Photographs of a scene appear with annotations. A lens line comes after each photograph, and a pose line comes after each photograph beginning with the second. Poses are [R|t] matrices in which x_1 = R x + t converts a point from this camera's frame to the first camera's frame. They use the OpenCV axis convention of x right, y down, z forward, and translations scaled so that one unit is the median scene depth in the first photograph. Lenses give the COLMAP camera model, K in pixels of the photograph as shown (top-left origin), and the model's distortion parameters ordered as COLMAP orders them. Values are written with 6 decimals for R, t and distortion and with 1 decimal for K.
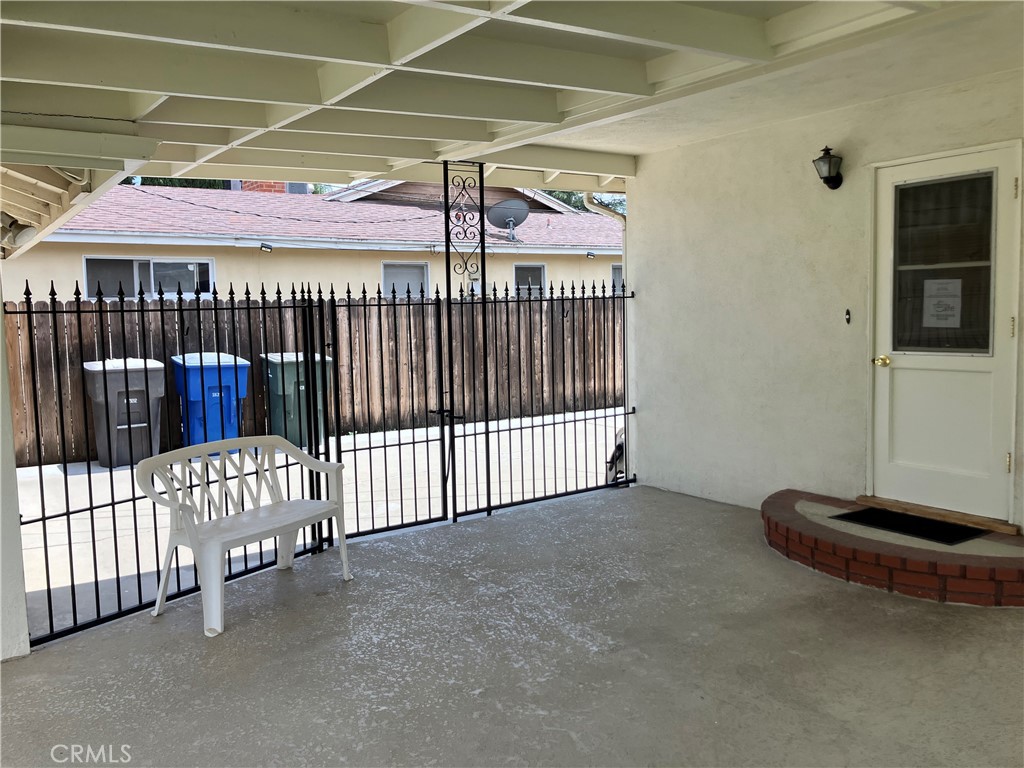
lens RADIAL K [[850.3, 0, 512.0], [0, 850.3, 384.0], [0, 0, 1]] dist [0.018997, -0.002227]
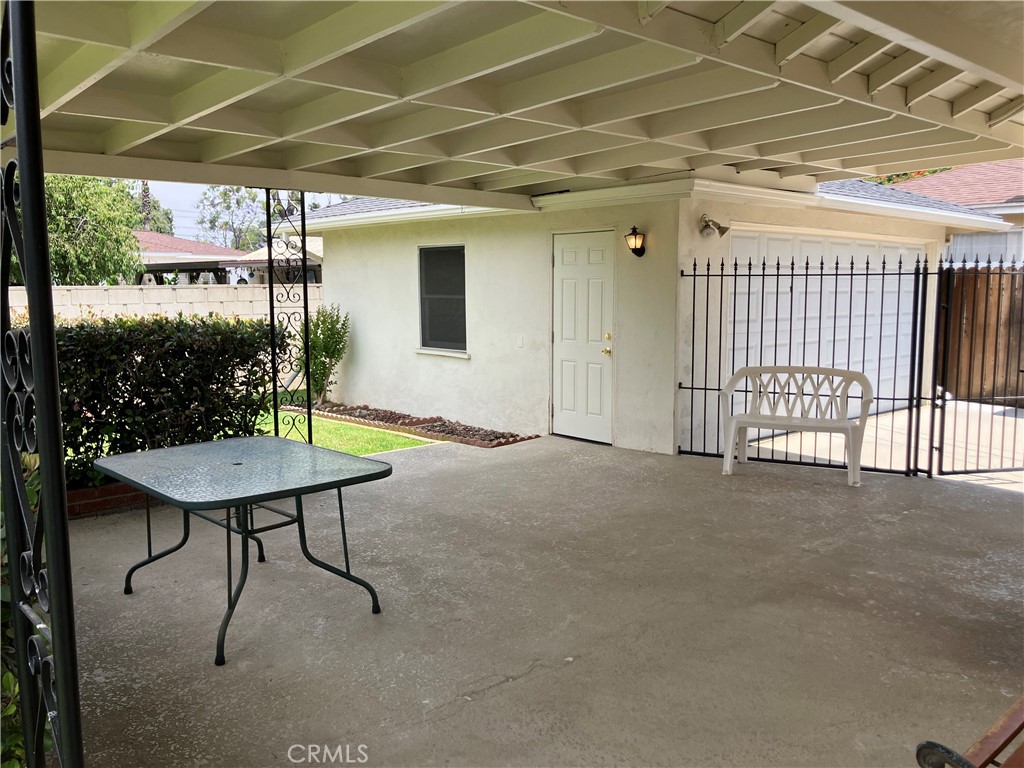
lens RADIAL K [[850.3, 0, 512.0], [0, 850.3, 384.0], [0, 0, 1]] dist [0.018997, -0.002227]
pose [[0.136605, 0.141545, -0.980461, 1.019983], [-0.097622, 0.986845, 0.128866, -0.040678], [0.985804, 0.078111, 0.148626, 0.295632]]
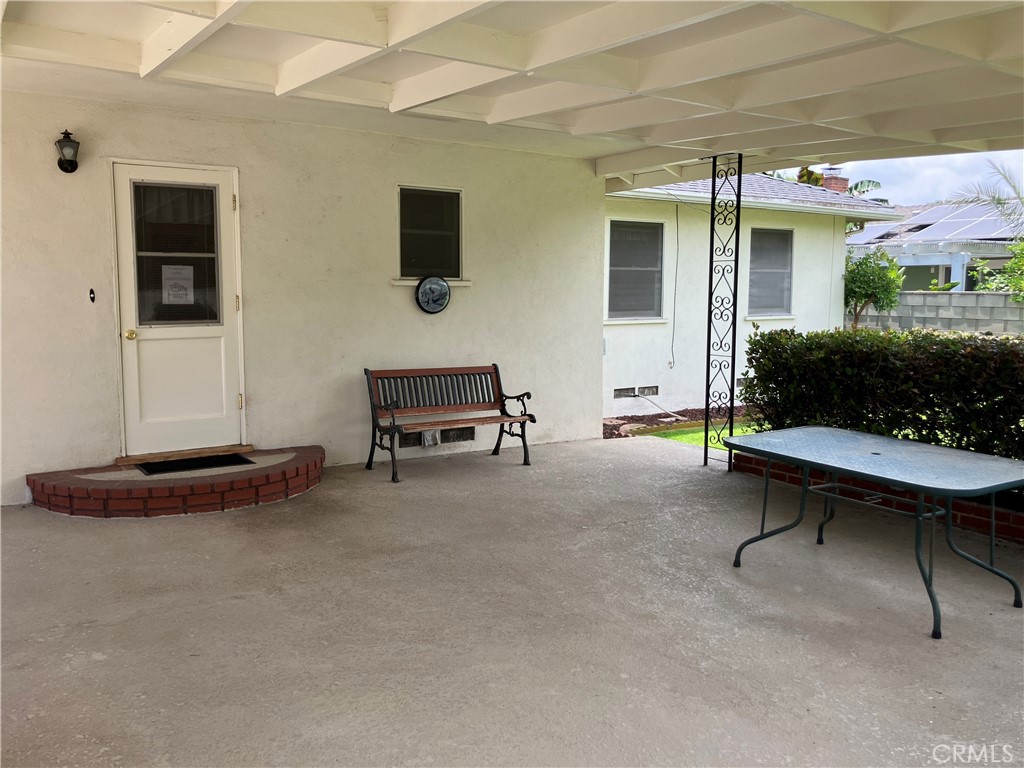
lens RADIAL K [[850.3, 0, 512.0], [0, 850.3, 384.0], [0, 0, 1]] dist [0.018997, -0.002227]
pose [[0.002060, -0.092521, 0.995709, -0.777315], [0.091117, 0.991586, 0.091950, -0.022210], [-0.995838, 0.090537, 0.010473, 0.539748]]
